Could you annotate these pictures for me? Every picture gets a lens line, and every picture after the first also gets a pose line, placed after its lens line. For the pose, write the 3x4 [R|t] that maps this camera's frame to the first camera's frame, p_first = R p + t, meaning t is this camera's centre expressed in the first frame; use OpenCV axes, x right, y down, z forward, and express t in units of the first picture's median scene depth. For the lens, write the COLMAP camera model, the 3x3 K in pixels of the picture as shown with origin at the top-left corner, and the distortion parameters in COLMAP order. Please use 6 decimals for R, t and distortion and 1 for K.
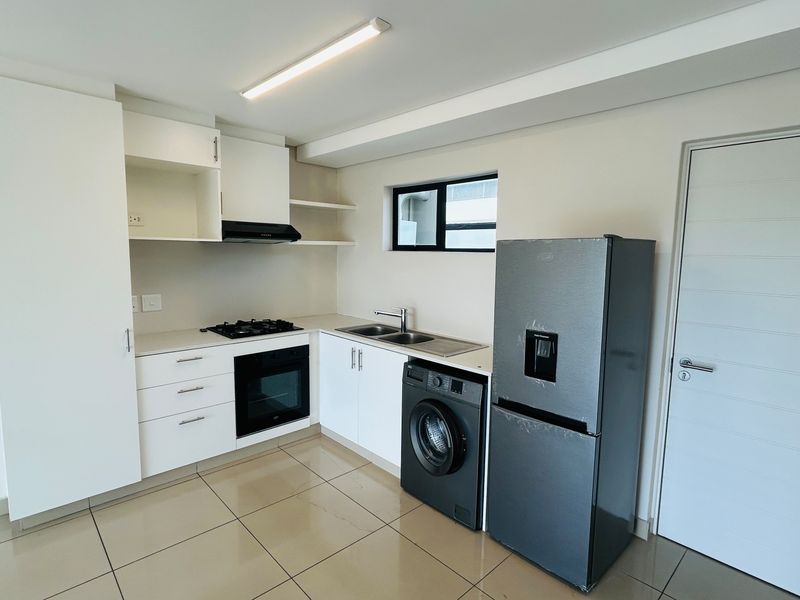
lens RADIAL K [[430.8, 0, 400.0], [0, 430.8, 298.9], [0, 0, 1]] dist [-0.000577, 0.001083]
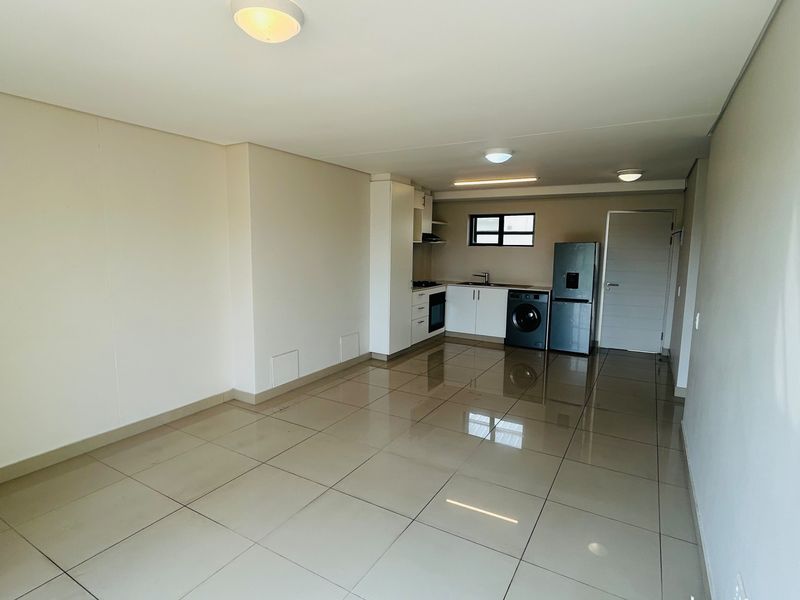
lens RADIAL K [[430.8, 0, 399.8], [0, 430.8, 300.4], [0, 0, 1]] dist [-0.000577, 0.001083]
pose [[0.962857, -0.036903, 0.267480, -1.057786], [0.031478, 0.999203, 0.024541, 0.098285], [-0.268172, -0.015210, 0.963251, -1.024675]]
